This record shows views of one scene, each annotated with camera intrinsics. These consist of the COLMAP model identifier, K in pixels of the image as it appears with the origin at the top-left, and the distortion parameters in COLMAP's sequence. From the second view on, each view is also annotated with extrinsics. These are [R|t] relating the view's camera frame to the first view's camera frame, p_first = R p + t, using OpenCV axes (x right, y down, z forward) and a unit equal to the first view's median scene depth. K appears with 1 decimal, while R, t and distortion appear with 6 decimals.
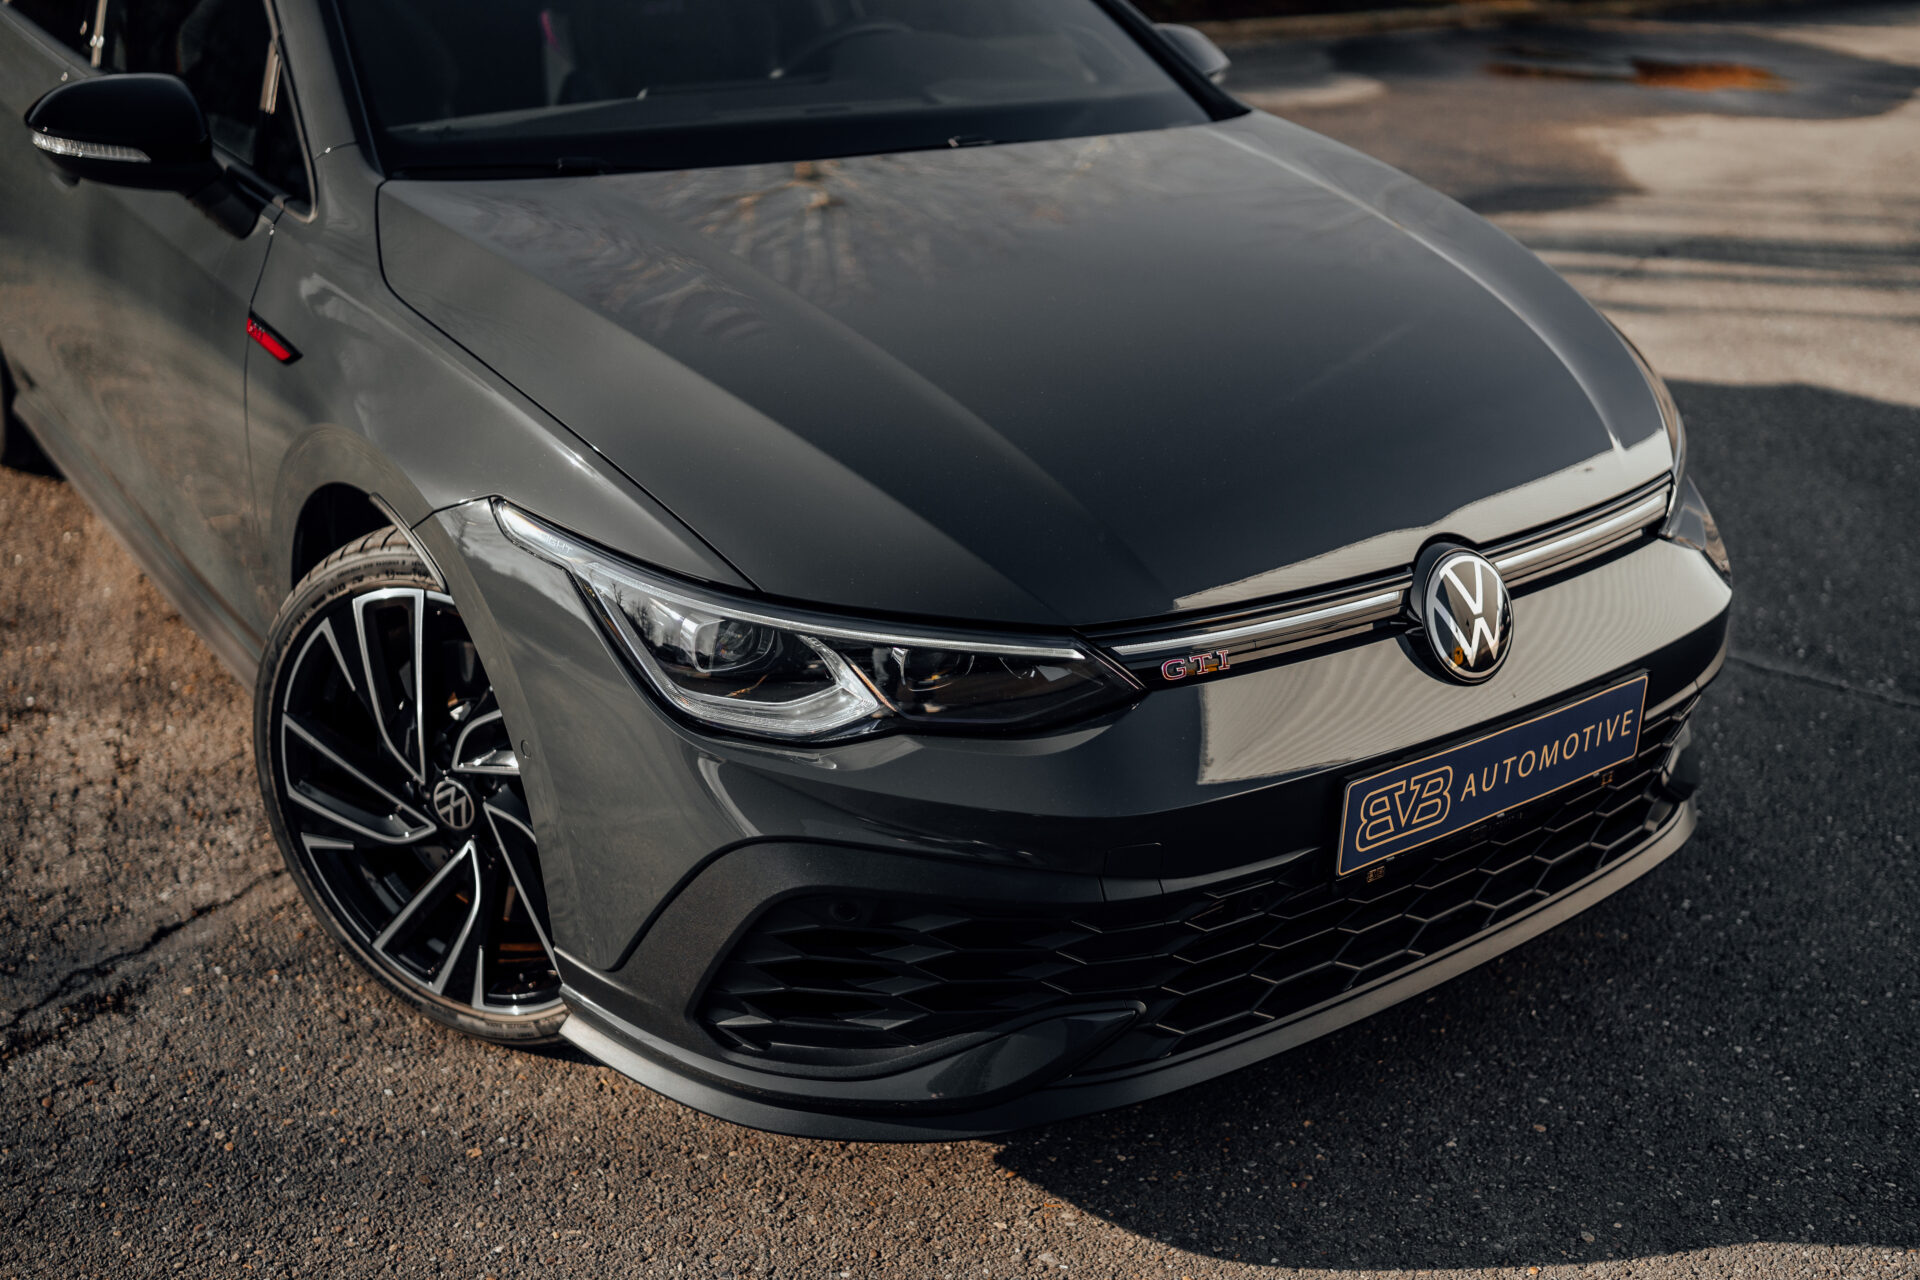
lens RADIAL K [[1958.8, 0, 1019.7], [0, 1958.8, 674.1], [0, 0, 1]] dist [-0.196071, 0.255215]
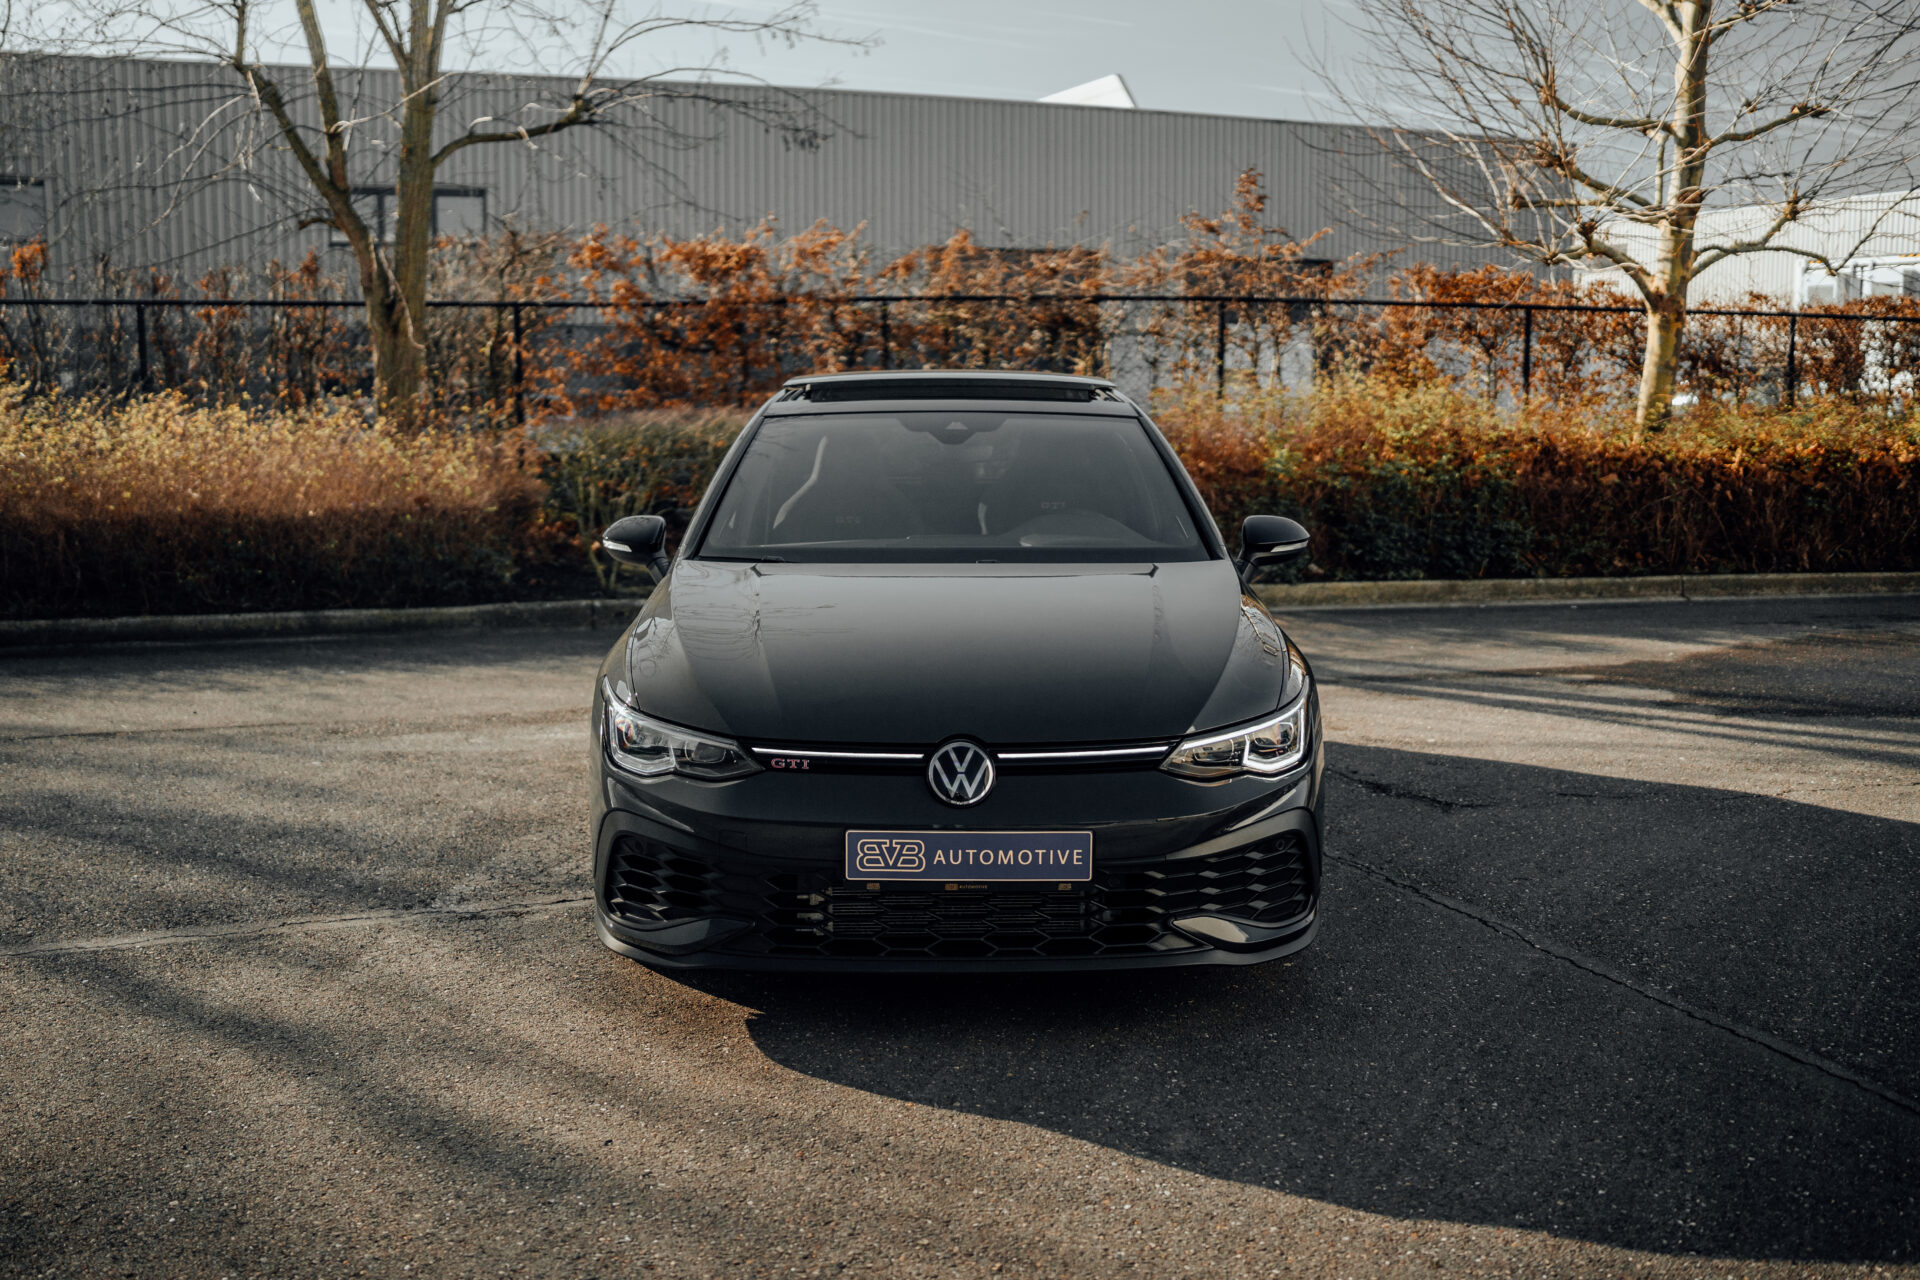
lens RADIAL K [[1836.6, 0, 978.0], [0, 1836.6, 632.9], [0, 0, 1]] dist [-0.191192, 0.231053]
pose [[0.813123, 0.043827, -0.580440, 1.199924], [-0.210630, 0.951744, -0.223202, 0.223337], [0.542647, 0.303749, 0.783116, -0.449501]]
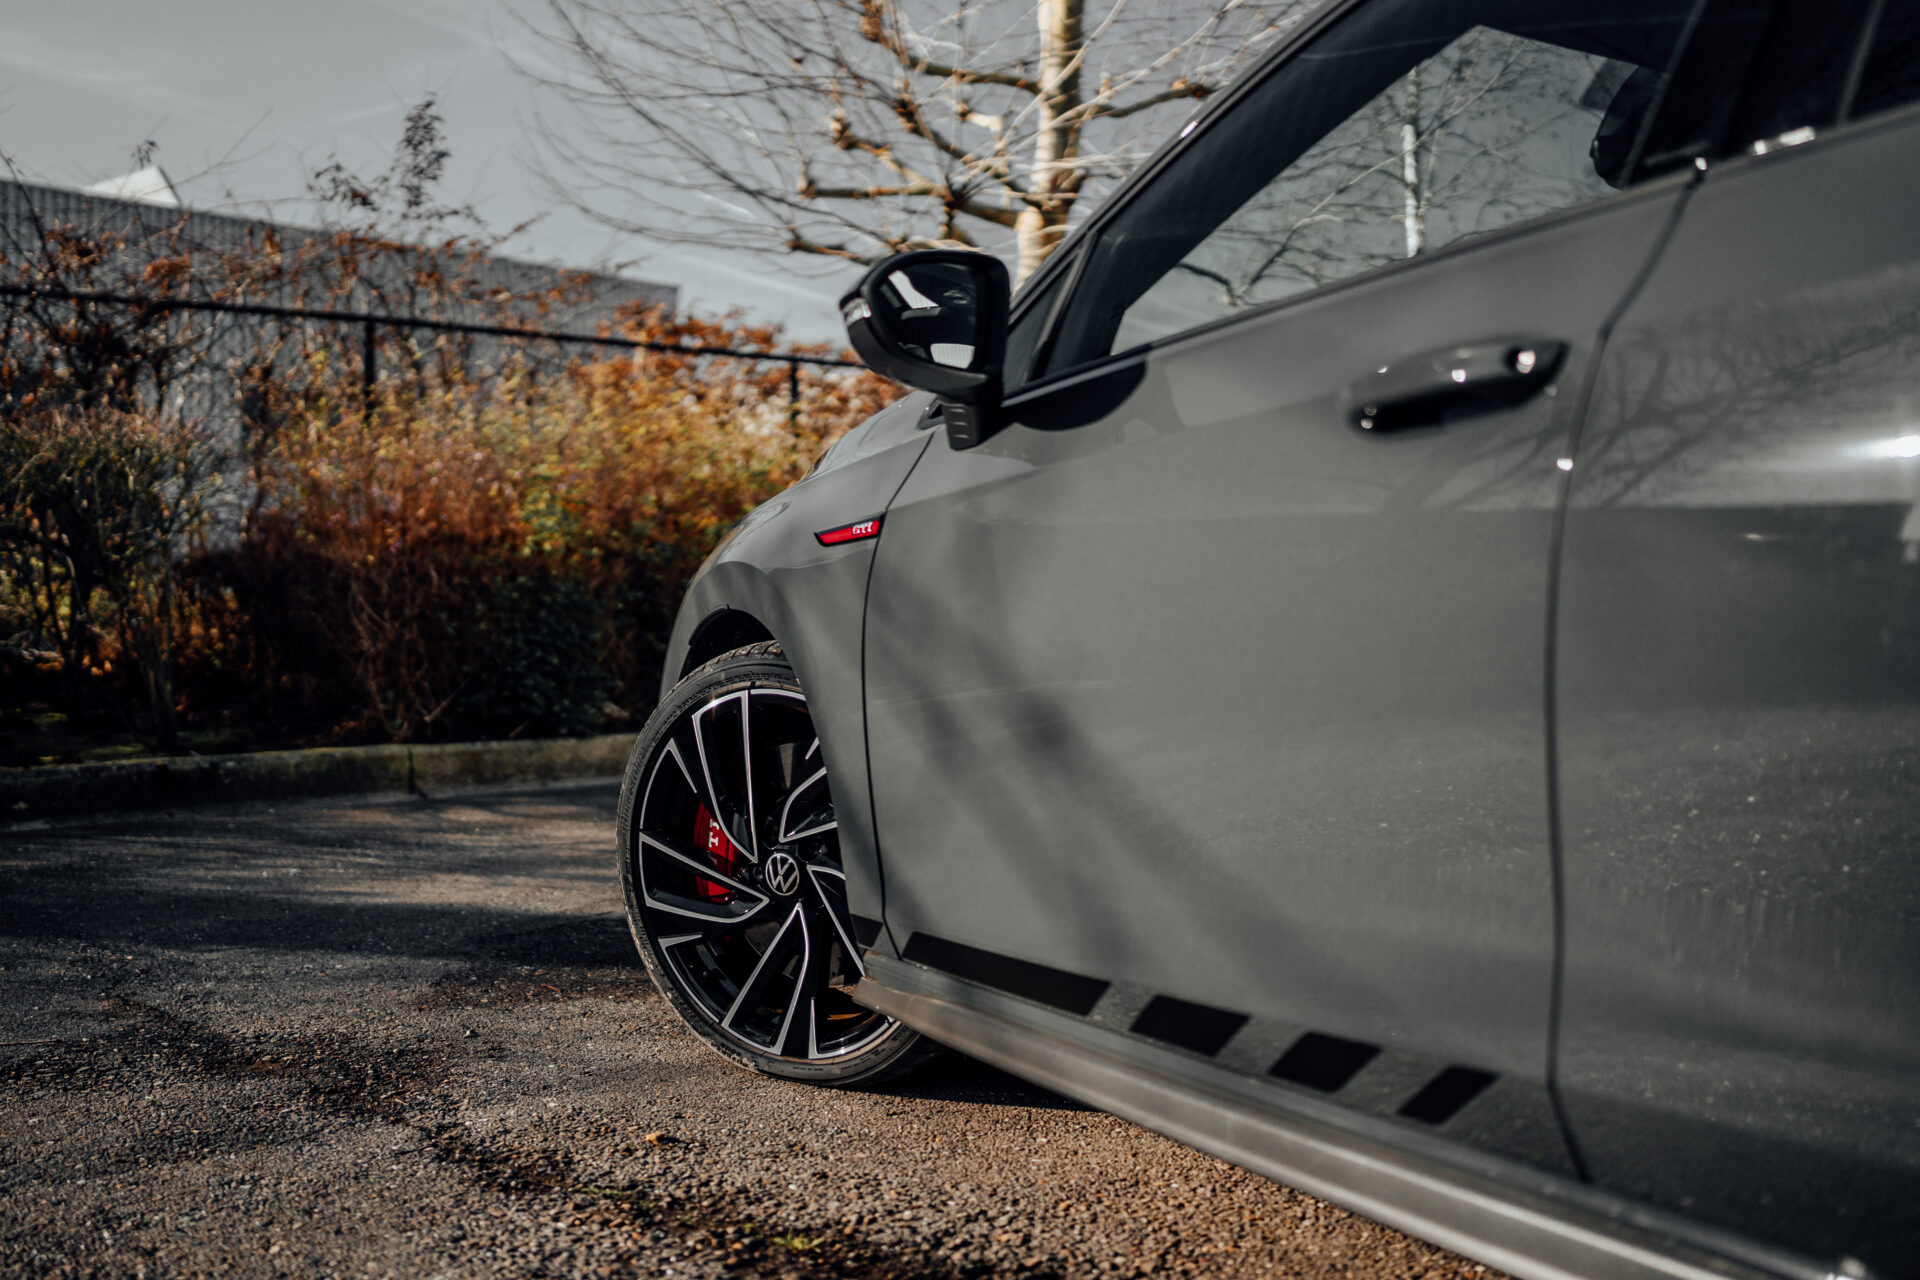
lens RADIAL K [[1836.6, 0, 978.0], [0, 1836.6, 632.9], [0, 0, 1]] dist [-0.191192, 0.231053]
pose [[0.993805, -0.030021, -0.107002, -0.239716], [-0.013210, 0.924086, -0.381957, -0.364160], [0.110346, 0.381004, 0.917965, 1.567573]]
